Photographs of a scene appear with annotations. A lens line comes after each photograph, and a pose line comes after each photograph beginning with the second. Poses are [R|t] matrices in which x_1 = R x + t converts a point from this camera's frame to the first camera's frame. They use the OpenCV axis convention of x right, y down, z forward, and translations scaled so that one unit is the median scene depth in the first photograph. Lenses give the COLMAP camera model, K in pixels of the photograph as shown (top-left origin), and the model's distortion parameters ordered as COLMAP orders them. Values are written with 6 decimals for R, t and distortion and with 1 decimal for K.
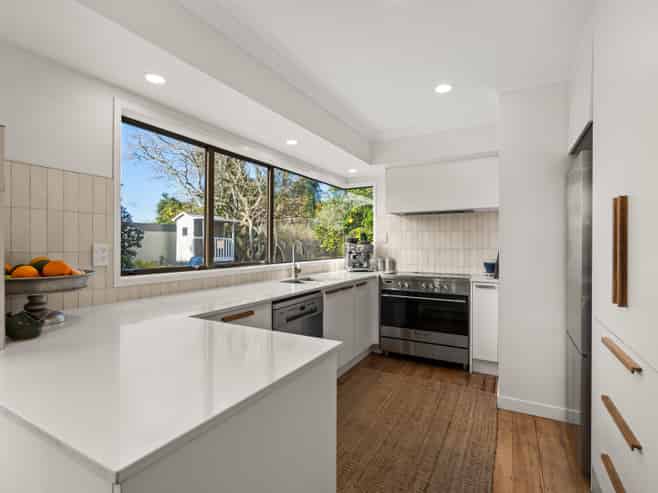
lens RADIAL K [[328.0, 0, 328.9], [0, 328.0, 245.9], [0, 0, 1]] dist [-0.005528, -0.001497]
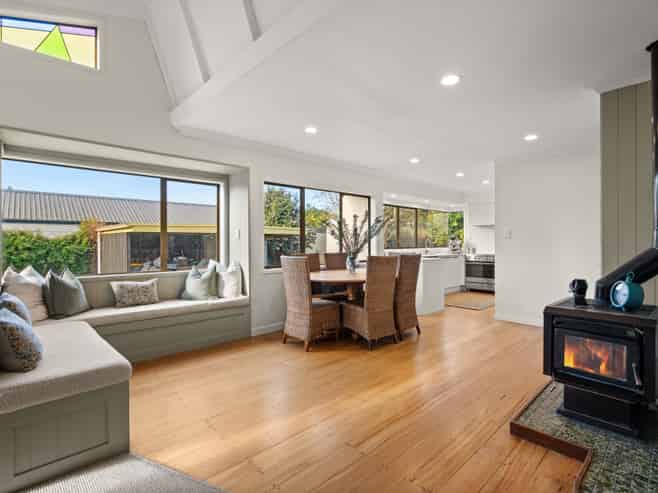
lens RADIAL K [[328.0, 0, 331.3], [0, 328.0, 246.2], [0, 0, 1]] dist [-0.005528, -0.001497]
pose [[0.951721, -0.000574, -0.306963, -0.022593], [0.002351, 0.999983, 0.005418, 0.020405], [0.306955, -0.005878, 0.951706, -1.214341]]
